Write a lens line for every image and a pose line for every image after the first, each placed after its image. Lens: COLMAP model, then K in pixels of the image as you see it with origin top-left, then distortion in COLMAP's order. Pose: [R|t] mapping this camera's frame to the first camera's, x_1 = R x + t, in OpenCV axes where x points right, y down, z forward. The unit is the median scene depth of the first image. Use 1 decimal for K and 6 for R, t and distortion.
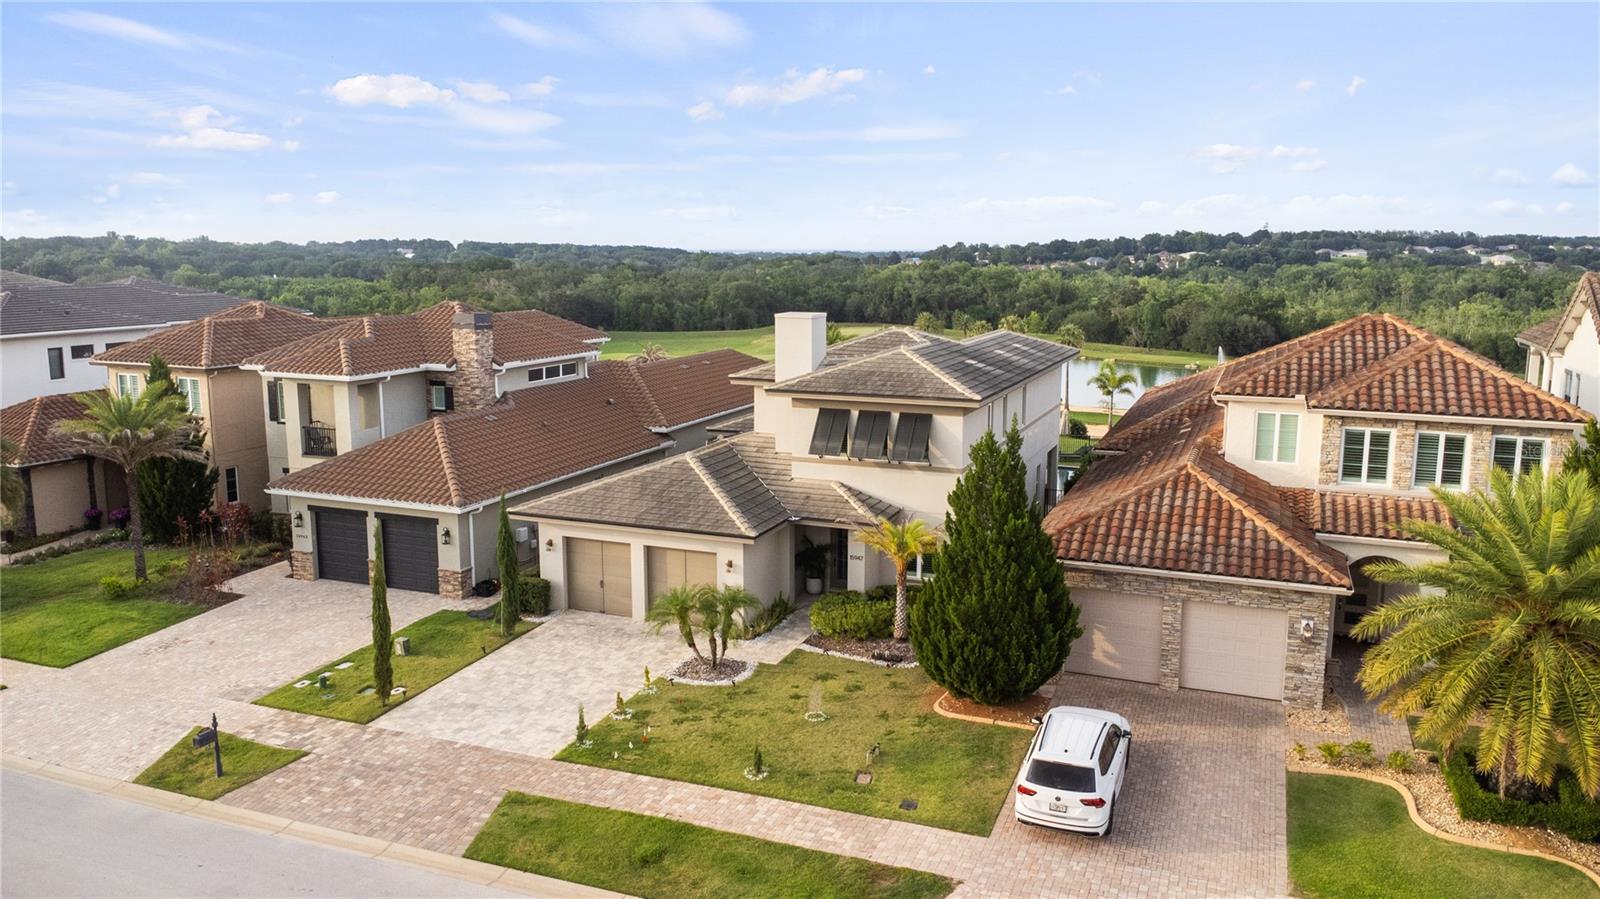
lens RADIAL K [[1172.6, 0, 790.3], [0, 1172.6, 448.8], [0, 0, 1]] dist [0.013577, -0.000079]
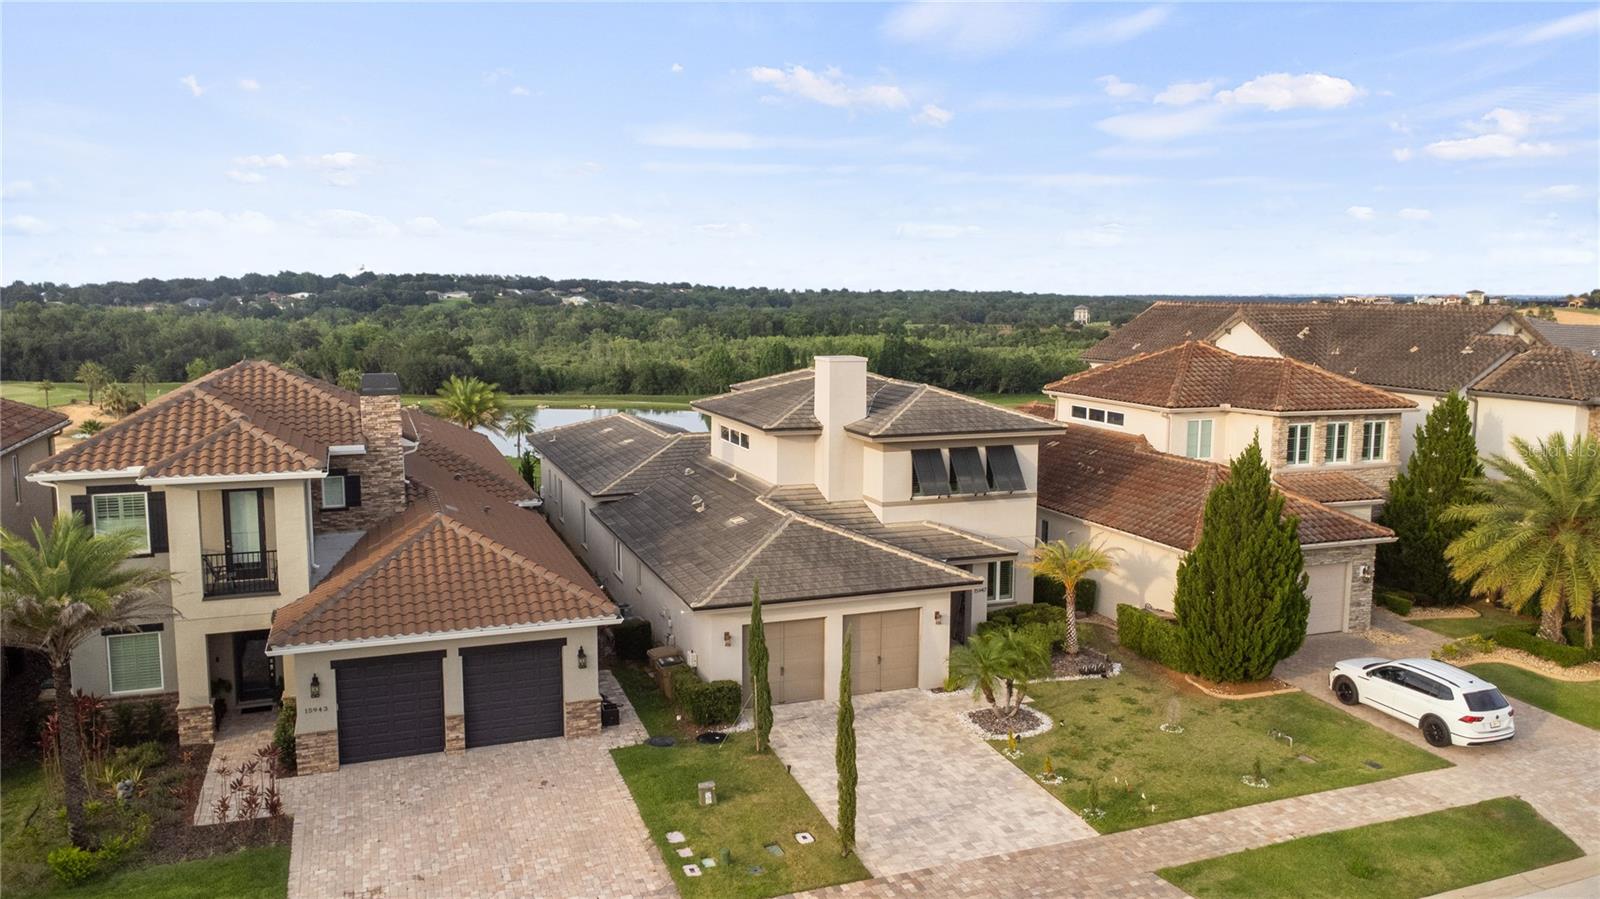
lens RADIAL K [[1172.6, 0, 790.3], [0, 1172.6, 448.8], [0, 0, 1]] dist [0.013577, -0.000079]
pose [[0.735930, -0.088630, 0.671232, -0.722033], [0.111537, 0.993720, 0.008924, -0.056122], [-0.667808, 0.068300, 0.741194, 0.331098]]
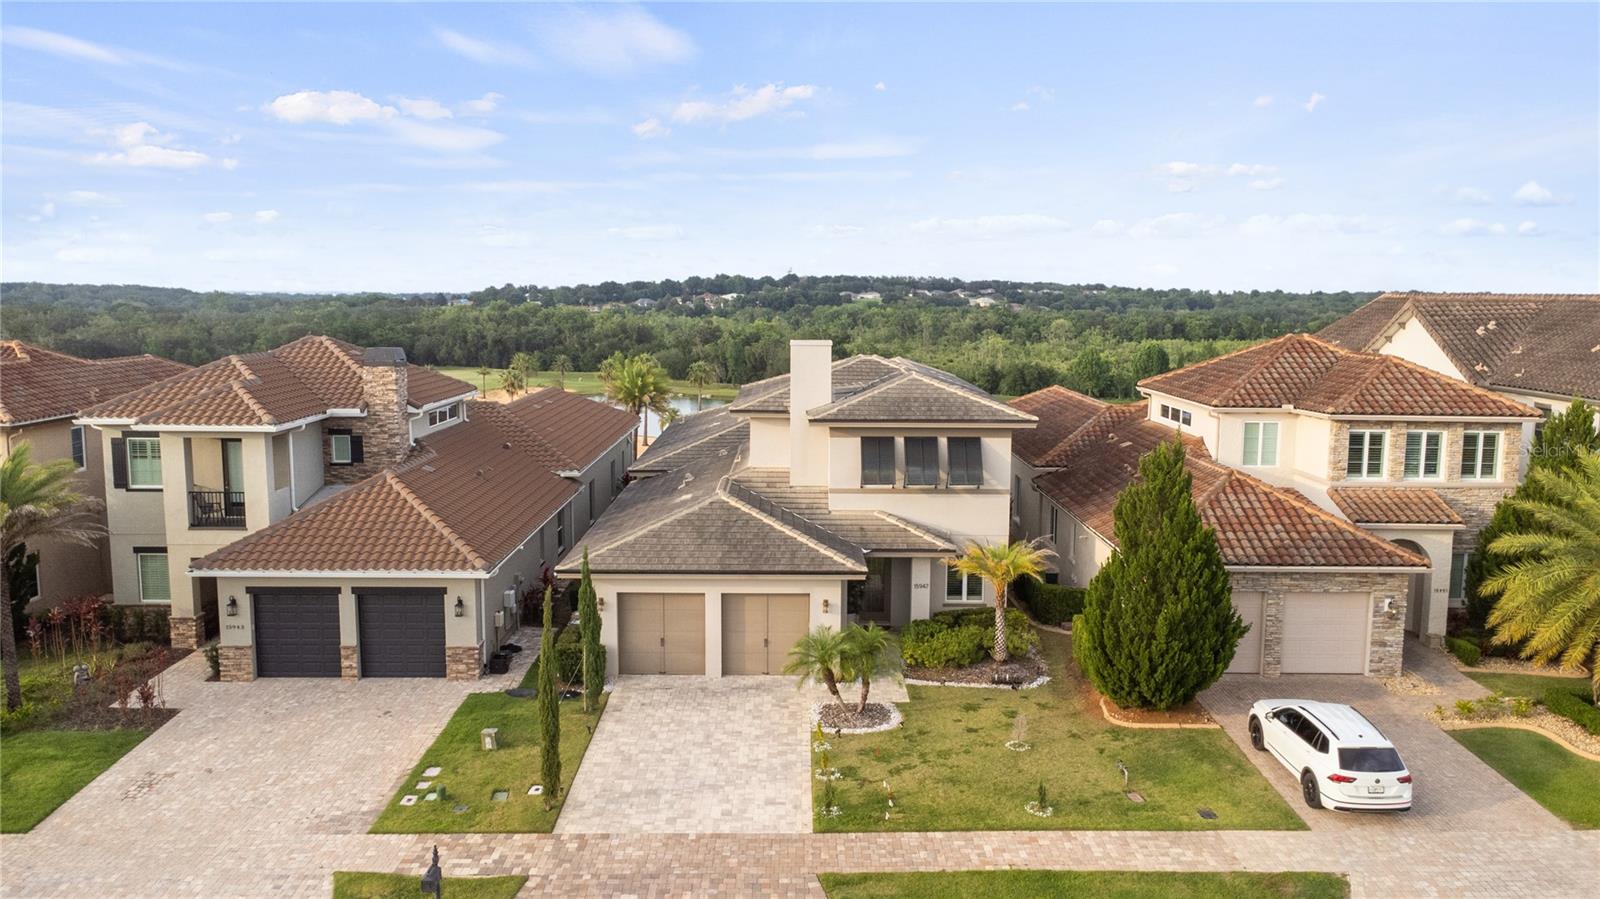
lens RADIAL K [[1172.6, 0, 790.3], [0, 1172.6, 448.8], [0, 0, 1]] dist [0.013577, -0.000079]
pose [[0.925412, -0.047438, 0.375982, -0.396861], [0.060586, 0.997893, -0.023216, -0.005601], [-0.374089, 0.044263, 0.926336, 0.121787]]
